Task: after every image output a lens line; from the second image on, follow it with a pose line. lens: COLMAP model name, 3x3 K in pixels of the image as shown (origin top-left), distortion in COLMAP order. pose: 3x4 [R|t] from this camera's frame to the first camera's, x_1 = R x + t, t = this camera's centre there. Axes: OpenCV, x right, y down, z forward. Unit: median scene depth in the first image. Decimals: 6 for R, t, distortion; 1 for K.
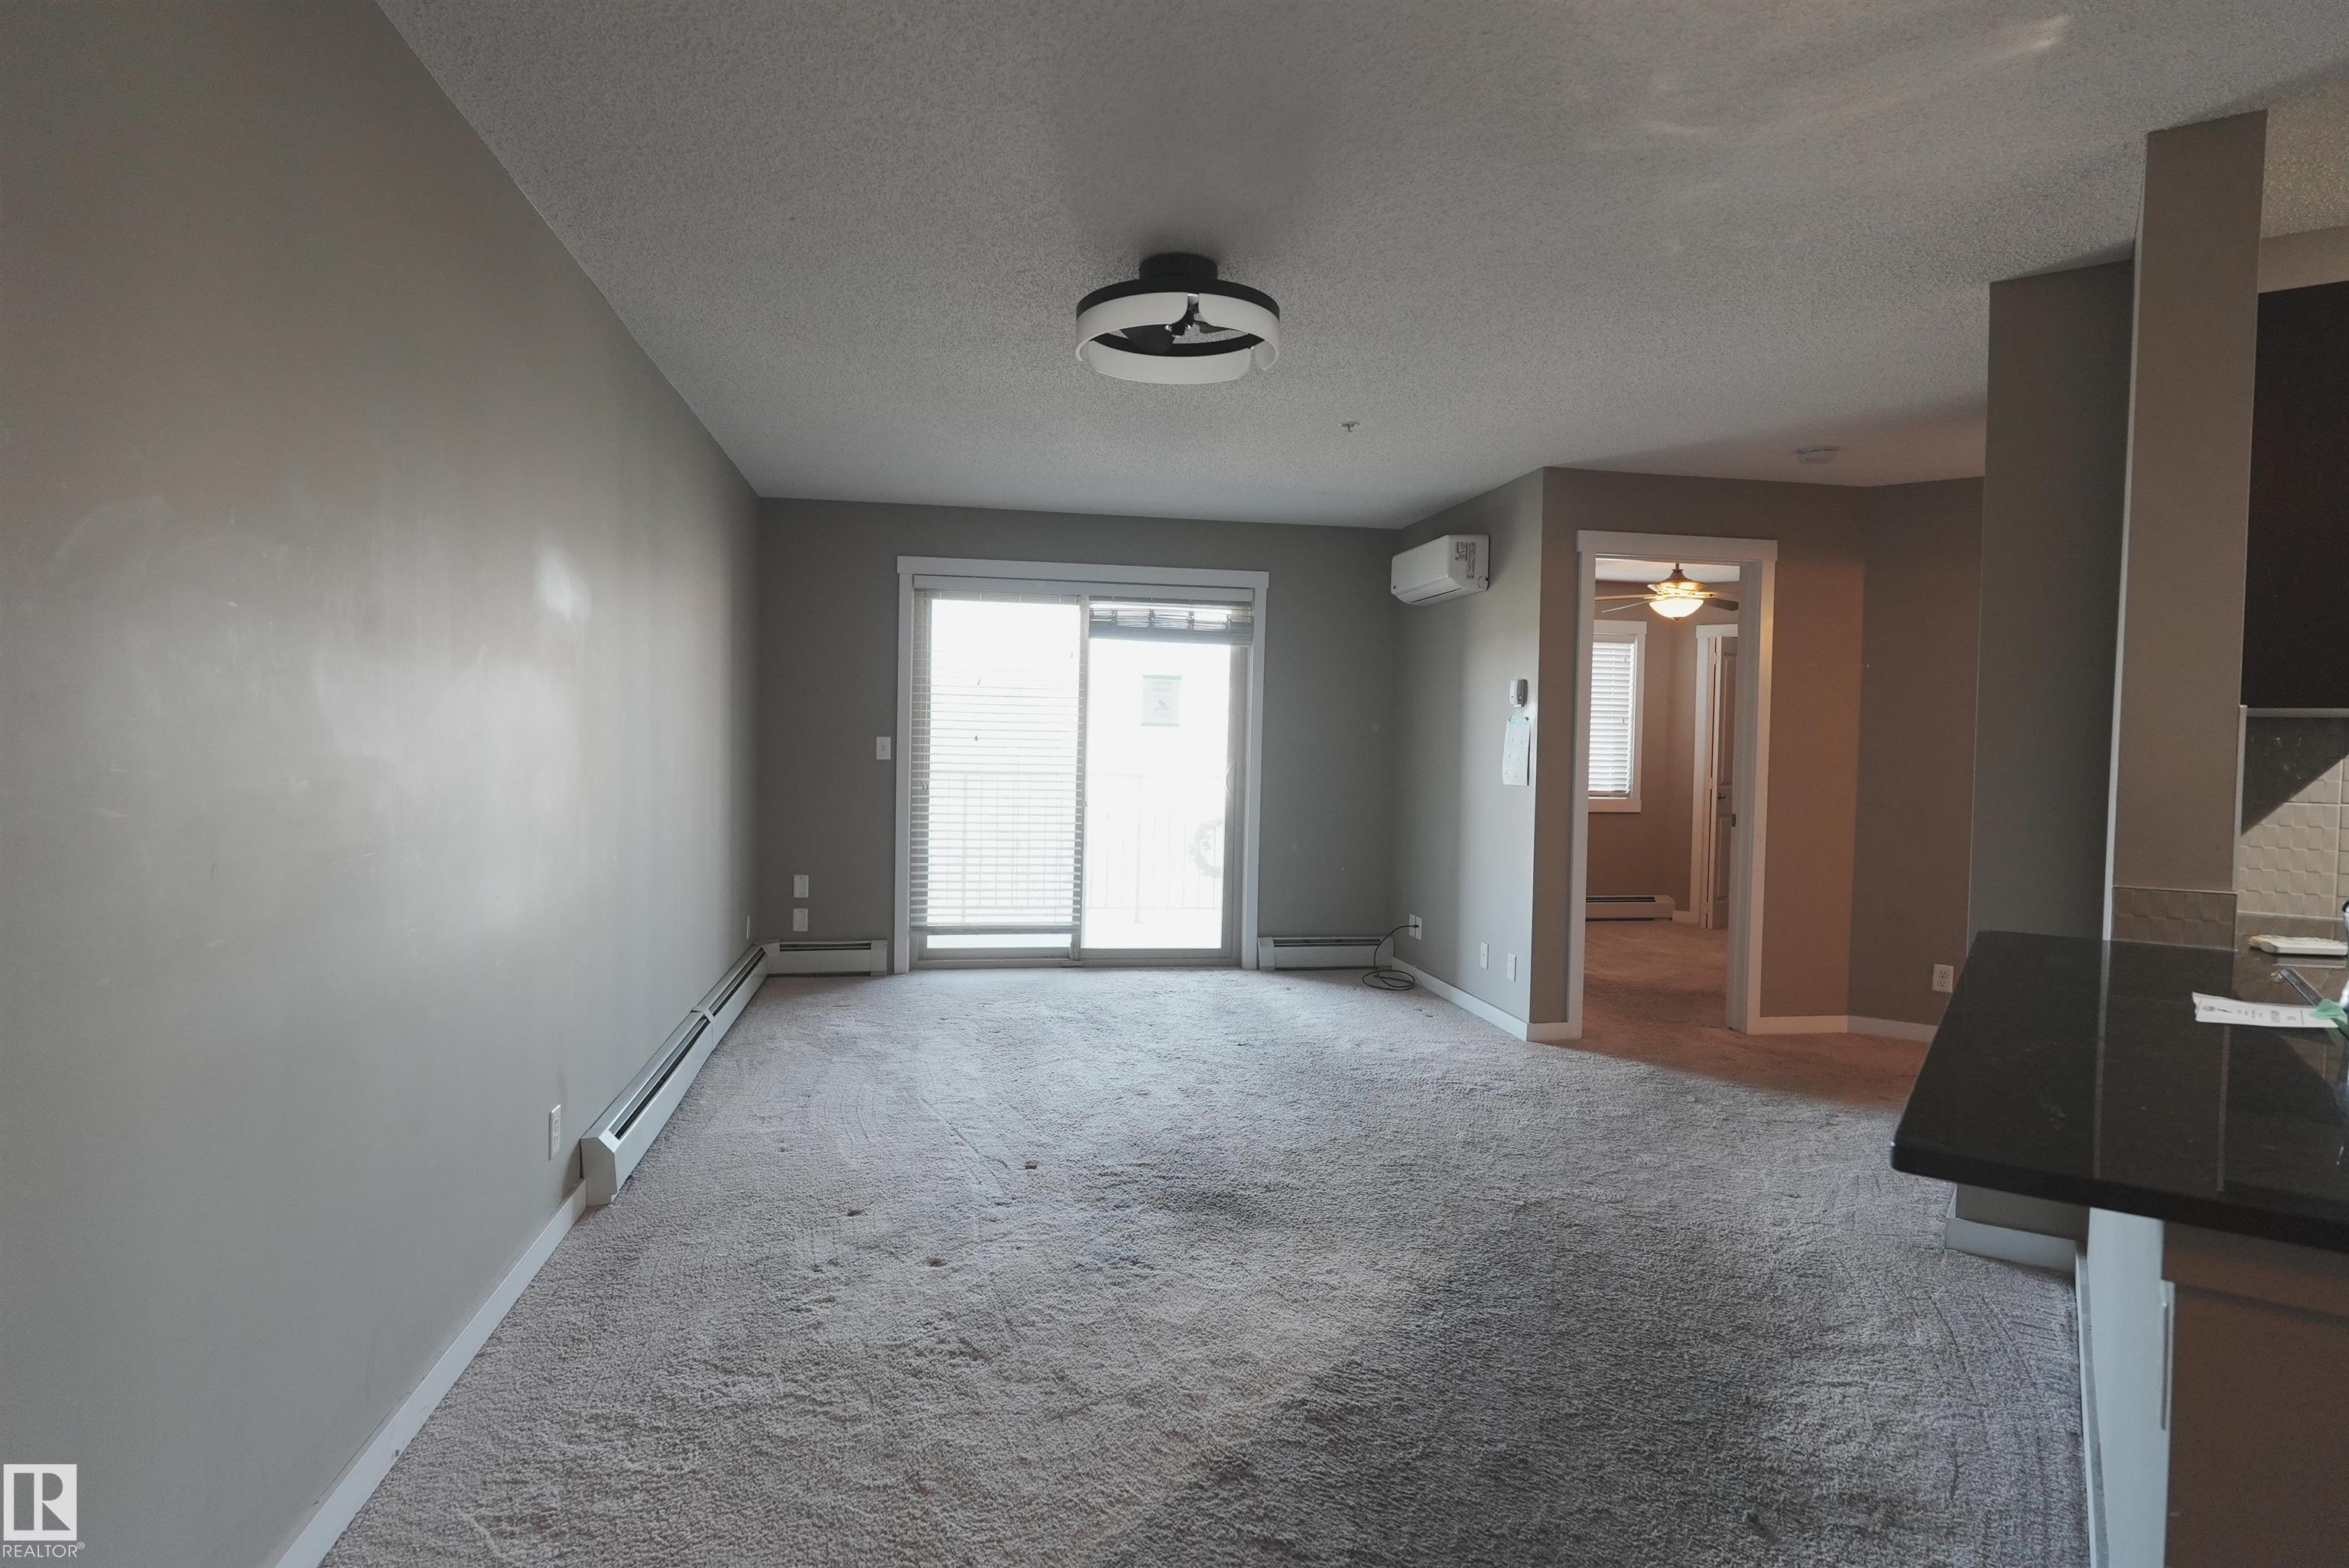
lens RADIAL K [[1278.1, 0, 1171.9], [0, 1278.1, 779.4], [0, 0, 1]] dist [-0.001358, -0.000115]
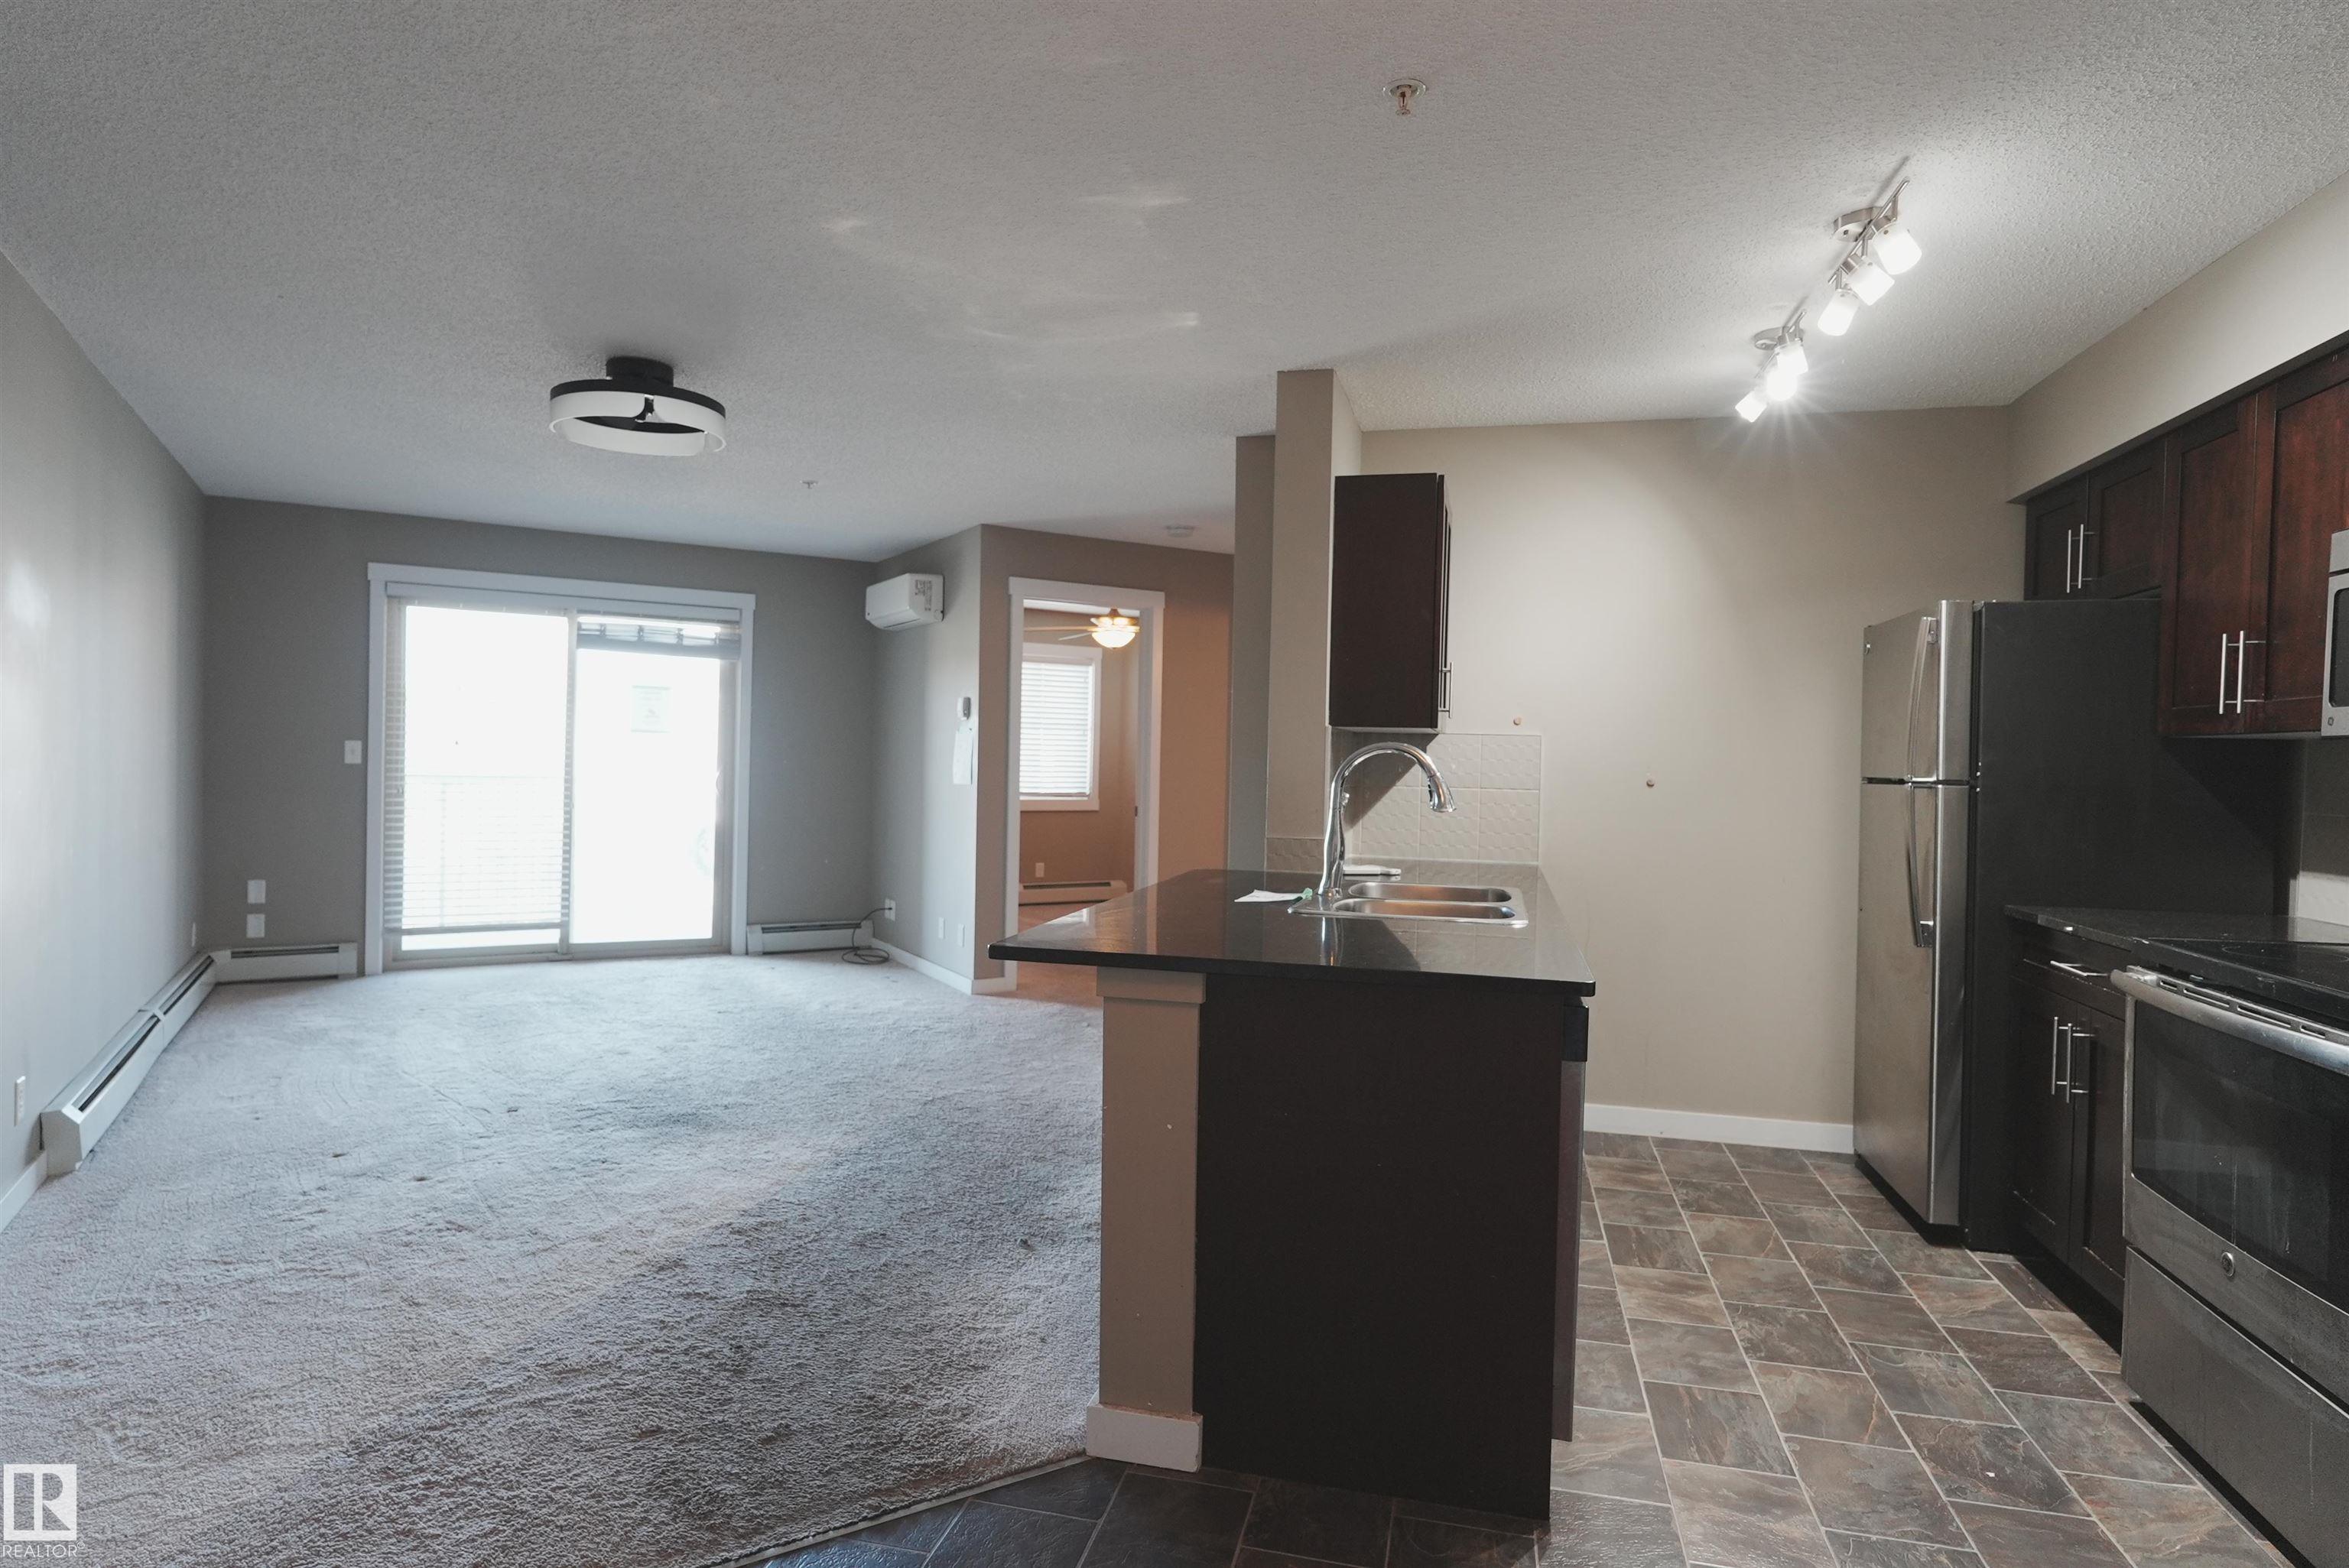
lens RADIAL K [[1278.1, 0, 1171.9], [0, 1278.1, 779.4], [0, 0, 1]] dist [-0.001358, -0.000115]
pose [[0.935924, -0.003711, 0.352182, 0.028979], [0.006424, 0.999958, -0.006535, 0.009292], [-0.352143, 0.008378, 0.935909, -0.203528]]
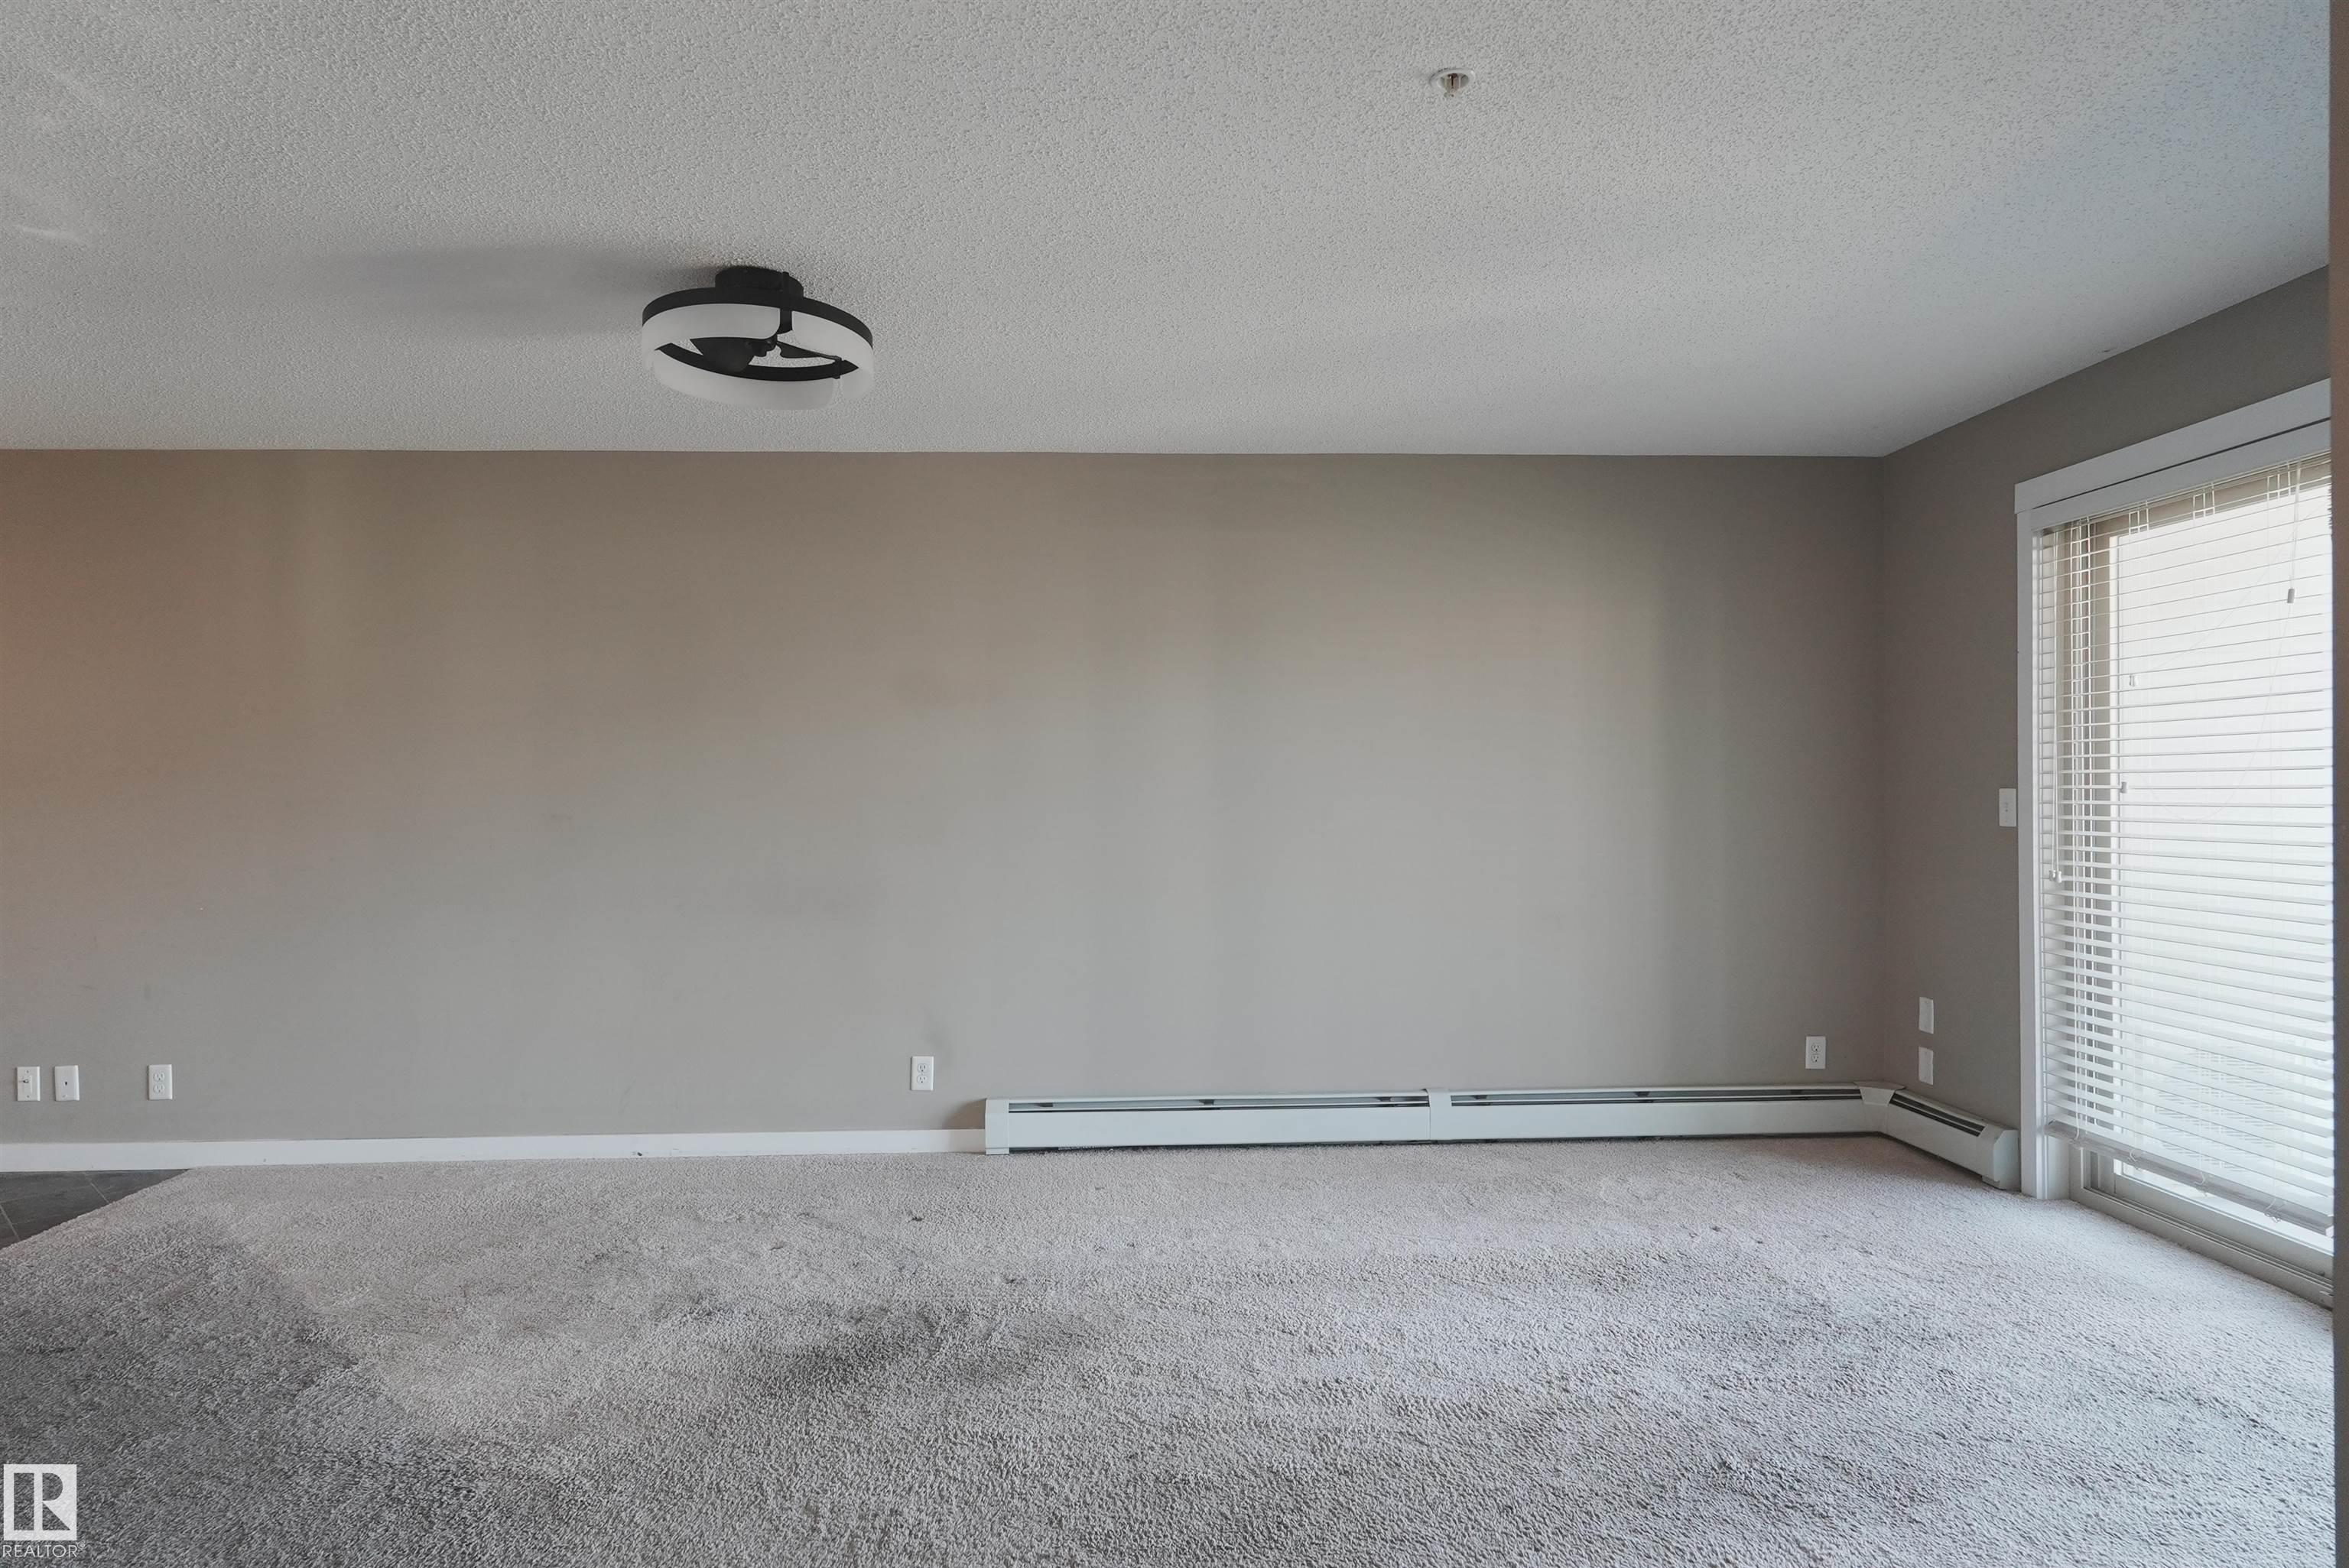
lens RADIAL K [[1278.1, 0, 1171.9], [0, 1278.1, 779.4], [0, 0, 1]] dist [-0.001358, -0.000115]
pose [[-0.141638, -0.028346, -0.989513, 0.503145], [-0.027681, 0.999312, -0.024665, -0.013901], [0.989531, 0.023897, -0.142325, 0.827701]]
